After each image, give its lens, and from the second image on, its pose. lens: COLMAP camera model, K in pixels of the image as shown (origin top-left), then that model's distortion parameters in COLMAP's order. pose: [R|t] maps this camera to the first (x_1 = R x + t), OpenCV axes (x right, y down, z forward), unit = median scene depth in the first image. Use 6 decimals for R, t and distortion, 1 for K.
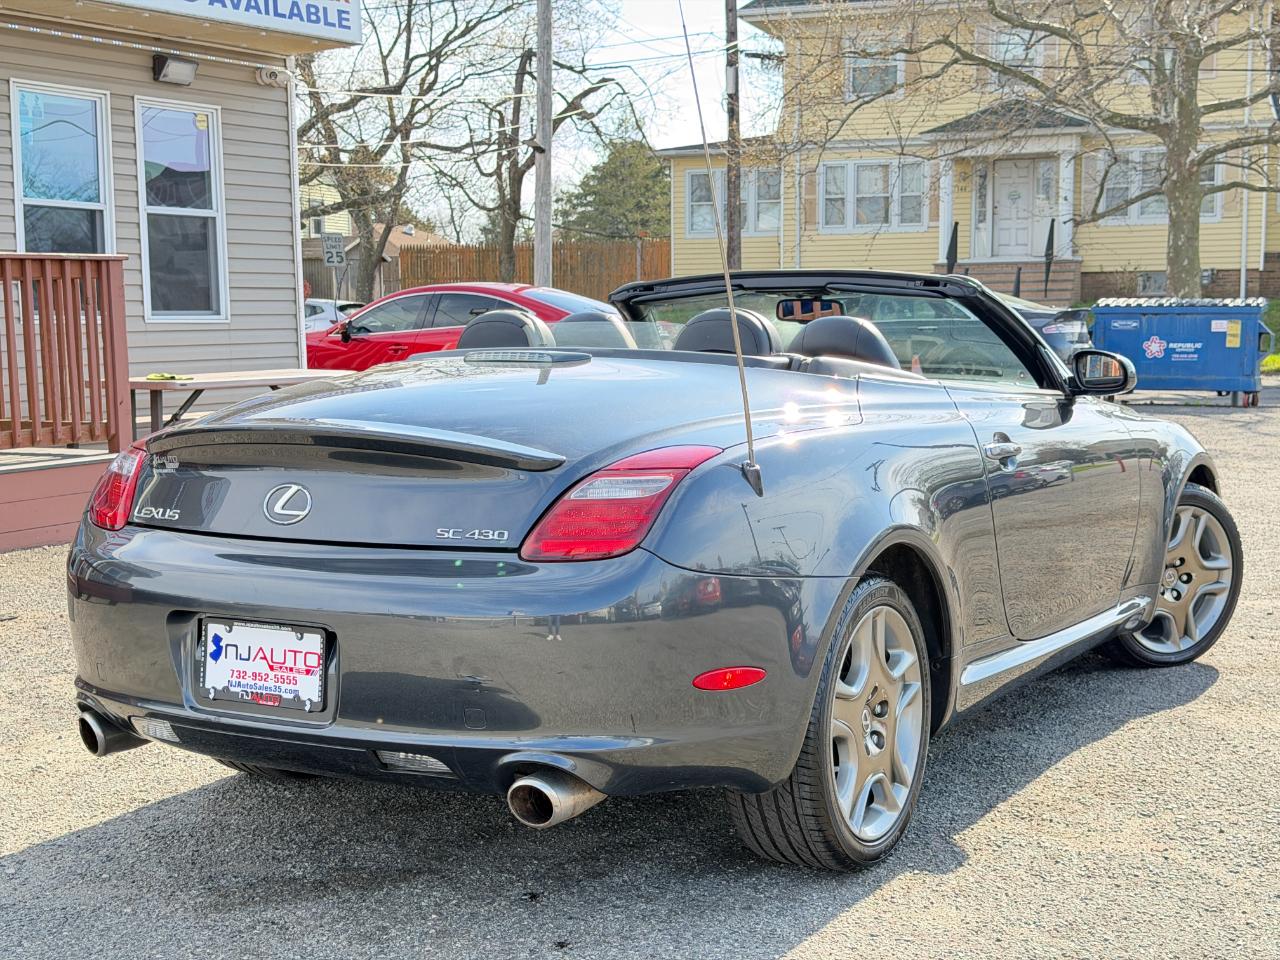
lens RADIAL K [[1784.8, 0, 640.0], [0, 1784.8, 480.0], [0, 0, 1]] dist [0.194998, -0.338771]
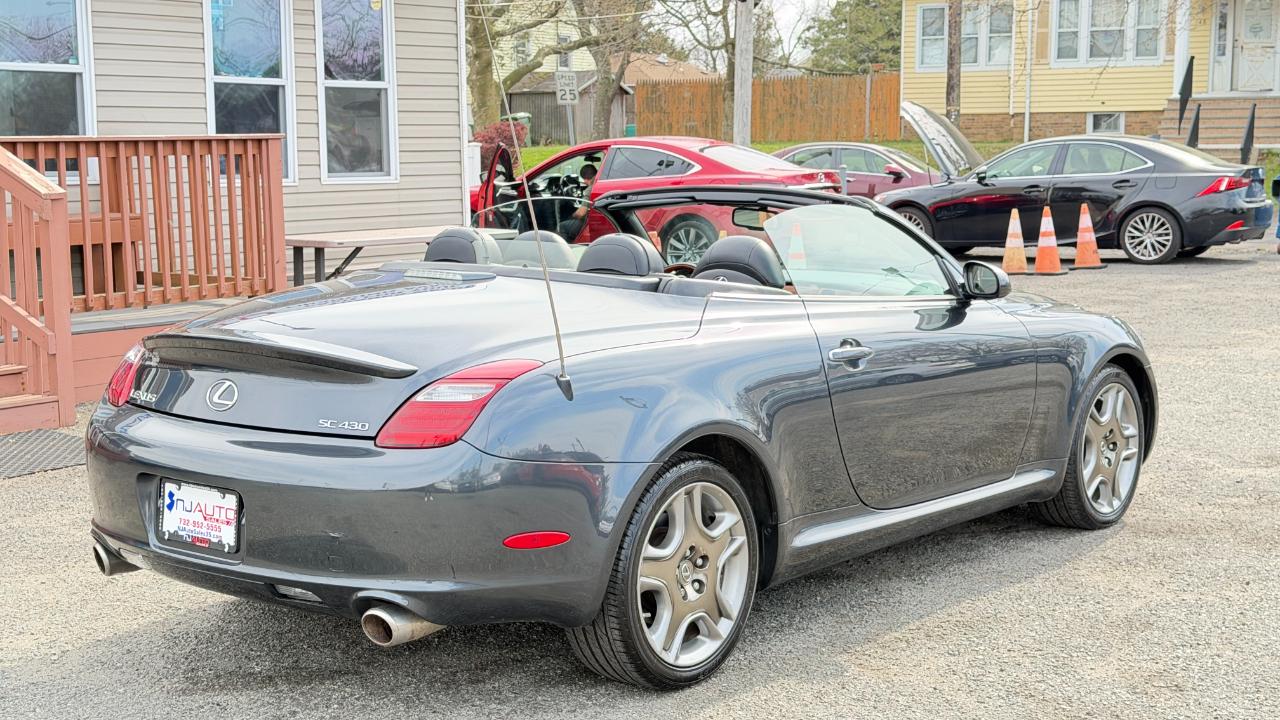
lens RADIAL K [[1753.8, 0, 645.8], [0, 1753.8, 375.8], [0, 0, 1]] dist [0.218645, -0.522108]
pose [[0.989766, 0.025871, -0.140337, 0.248945], [-0.019979, 0.998865, 0.043236, -0.053701], [0.141296, -0.039989, 0.989159, -0.210277]]
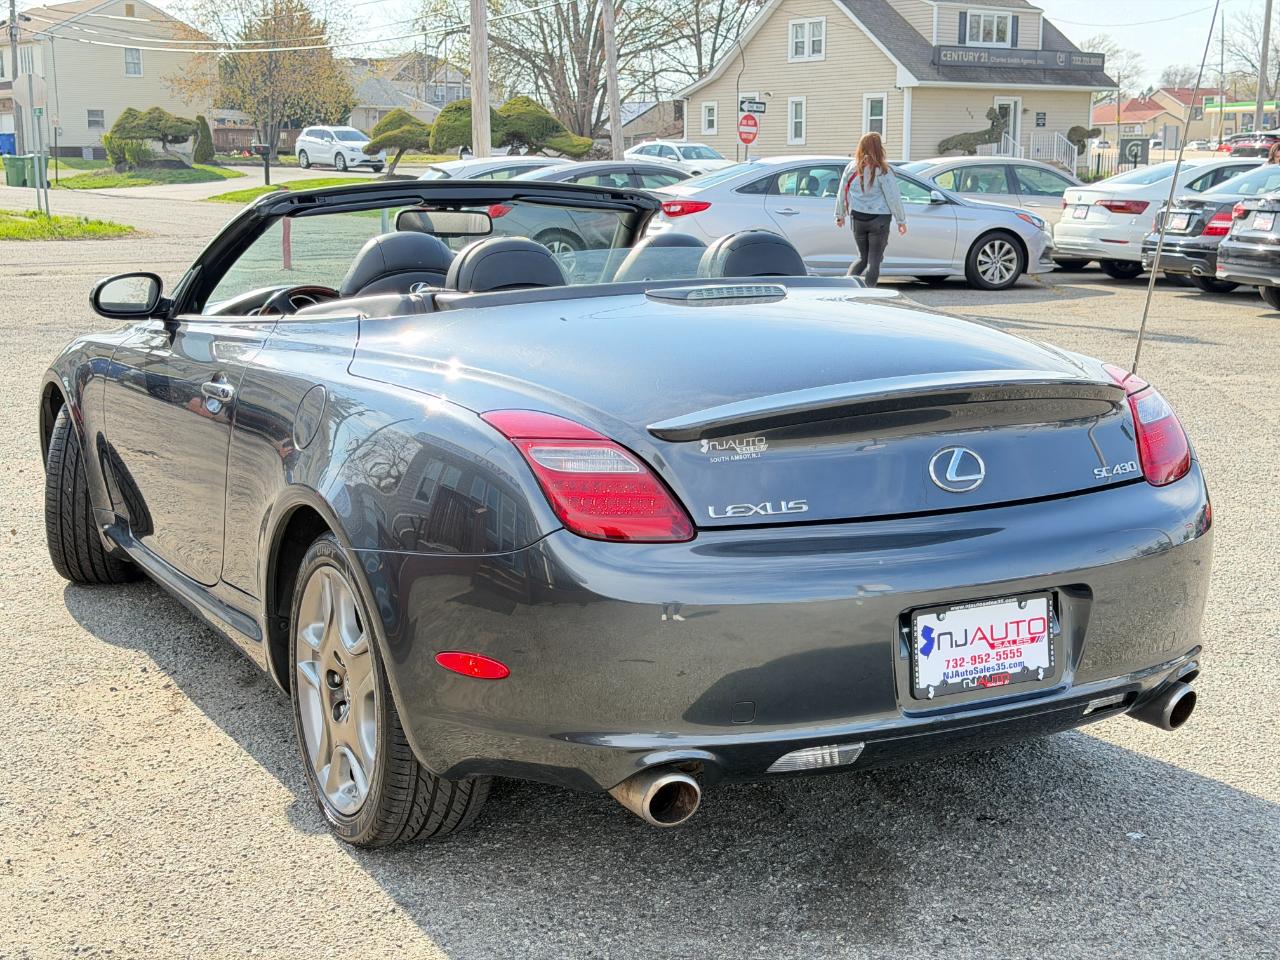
lens RADIAL K [[1770.3, 0, 665.5], [0, 1770.3, 482.4], [0, 0, 1]] dist [0.204824, -0.500731]
pose [[0.515995, -0.144473, 0.844320, -0.865461], [0.079522, 0.989497, 0.120715, -0.084374], [-0.852892, 0.004854, 0.522064, 0.547533]]
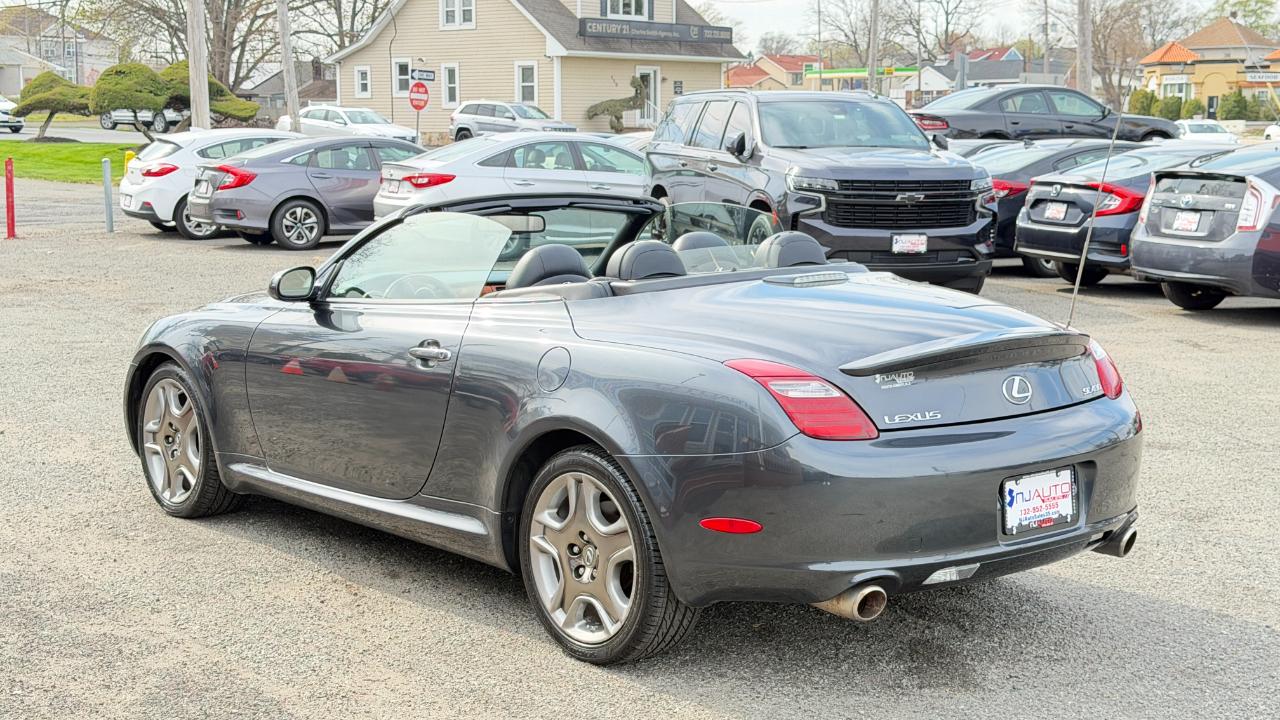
lens RADIAL K [[1774.4, 0, 640.0], [0, 1774.4, 360.0], [0, 0, 1]] dist [0.144306, -0.140054]
pose [[0.337839, -0.118360, 0.933732, -1.362985], [0.087792, 0.991699, 0.093943, -0.143182], [-0.937101, 0.050236, 0.345426, 0.658553]]
